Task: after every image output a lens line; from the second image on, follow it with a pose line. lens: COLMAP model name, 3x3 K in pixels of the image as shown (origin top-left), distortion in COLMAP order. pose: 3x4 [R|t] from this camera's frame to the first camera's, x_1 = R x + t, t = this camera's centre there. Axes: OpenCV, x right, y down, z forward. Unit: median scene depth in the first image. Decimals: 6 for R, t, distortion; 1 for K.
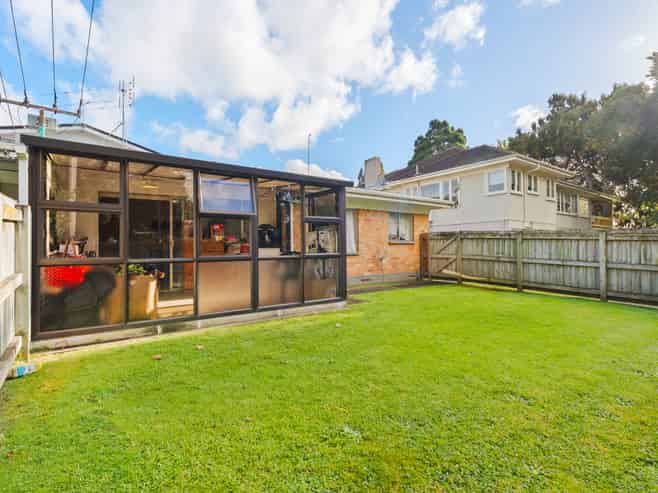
lens RADIAL K [[347.2, 0, 329.0], [0, 347.2, 246.5], [0, 0, 1]] dist [0.000775, 0.000119]
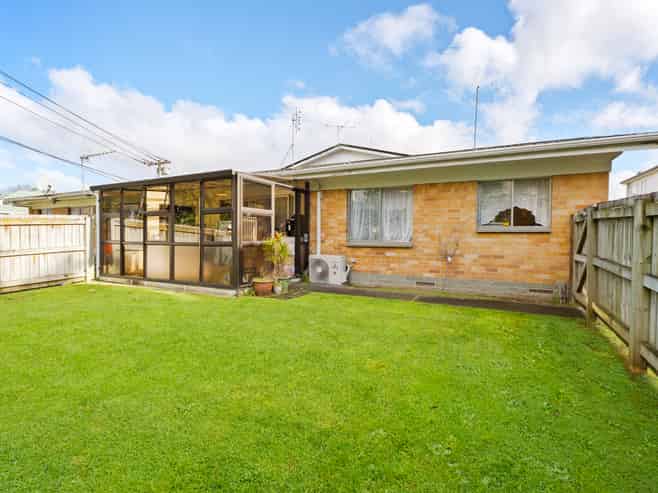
lens RADIAL K [[313.6, 0, 329.0], [0, 313.6, 246.5], [0, 0, 1]] dist [-0.000987, -0.000254]
pose [[0.435482, 0.025843, -0.899827, 0.663036], [-0.010350, 0.999666, 0.023702, 0.007718], [0.900138, -0.001009, 0.435603, 0.598213]]
